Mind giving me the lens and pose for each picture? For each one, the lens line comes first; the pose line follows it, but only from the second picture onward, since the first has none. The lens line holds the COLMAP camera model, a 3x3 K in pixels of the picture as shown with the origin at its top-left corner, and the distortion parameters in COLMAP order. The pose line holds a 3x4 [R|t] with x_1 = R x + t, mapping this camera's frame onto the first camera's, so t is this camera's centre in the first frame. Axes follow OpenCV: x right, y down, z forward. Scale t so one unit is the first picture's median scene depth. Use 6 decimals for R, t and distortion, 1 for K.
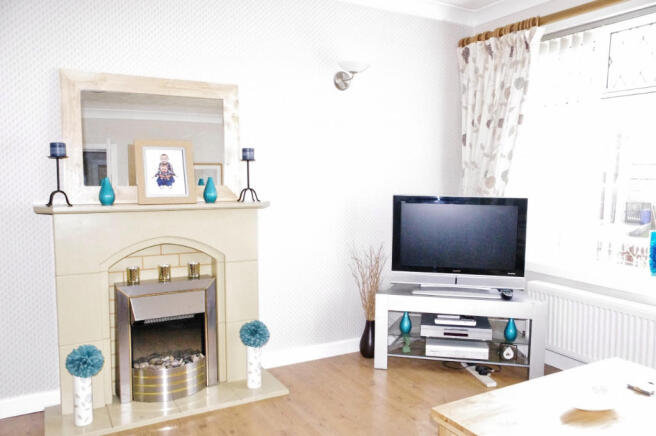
lens RADIAL K [[518.7, 0, 328.0], [0, 518.7, 219.8], [0, 0, 1]] dist [-0.058048, 0.119173]
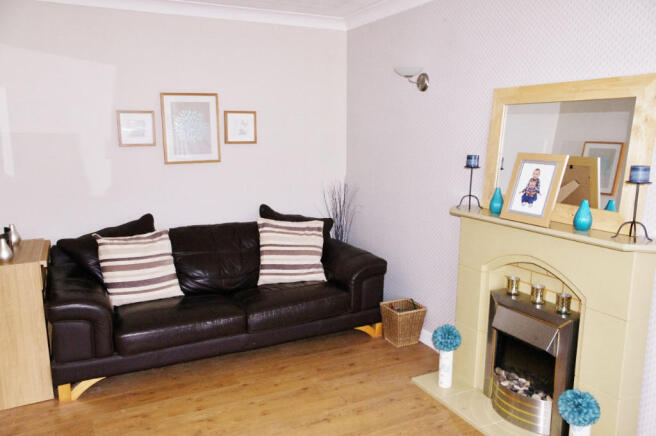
lens RADIAL K [[518.7, 0, 328.0], [0, 518.7, 219.8], [0, 0, 1]] dist [-0.058048, 0.119173]
pose [[-0.065047, 0.164383, -0.984249, 0.631727], [-0.093704, 0.980974, 0.170029, -0.159844], [0.993473, 0.103288, -0.048406, 0.680389]]
